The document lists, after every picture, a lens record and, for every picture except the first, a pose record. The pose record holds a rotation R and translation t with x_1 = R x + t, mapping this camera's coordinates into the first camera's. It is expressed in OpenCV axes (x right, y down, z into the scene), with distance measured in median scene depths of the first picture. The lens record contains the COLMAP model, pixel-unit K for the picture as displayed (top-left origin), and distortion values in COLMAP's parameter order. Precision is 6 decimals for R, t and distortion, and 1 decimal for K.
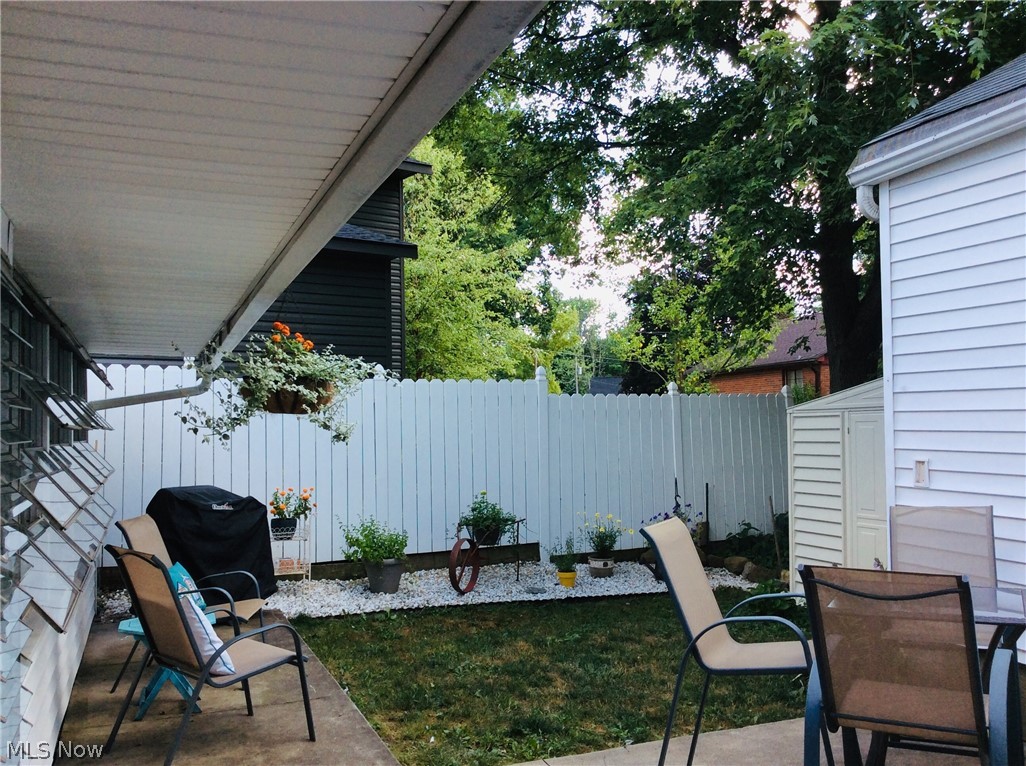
lens RADIAL K [[960.2, 0, 513.8], [0, 960.2, 362.2], [0, 0, 1]] dist [0.041358, 0.000000]
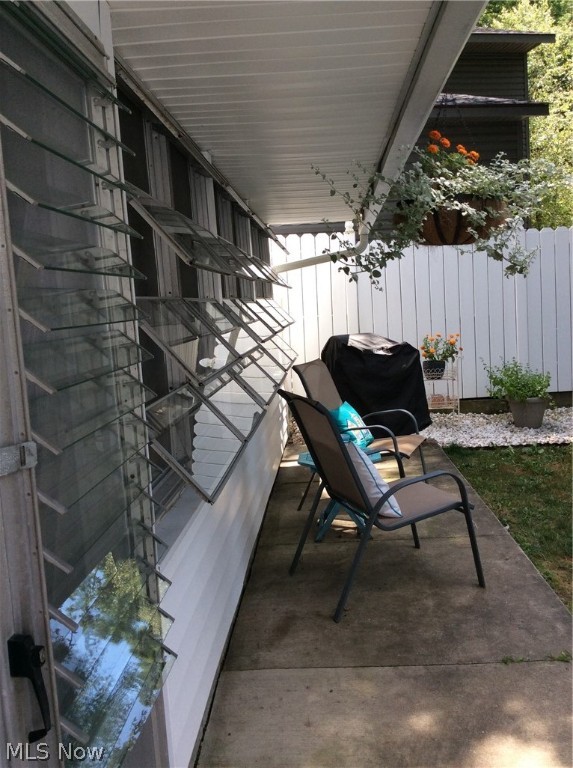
lens RADIAL K [[718.8, 0, 288.3], [0, 718.8, 385.6], [0, 0, 1]] dist [0.041358, 0.000000]
pose [[0.912608, 0.008507, -0.408747, -0.073168], [0.072705, 0.980470, 0.182735, 0.034663], [0.402319, -0.196483, 0.894167, 0.249948]]
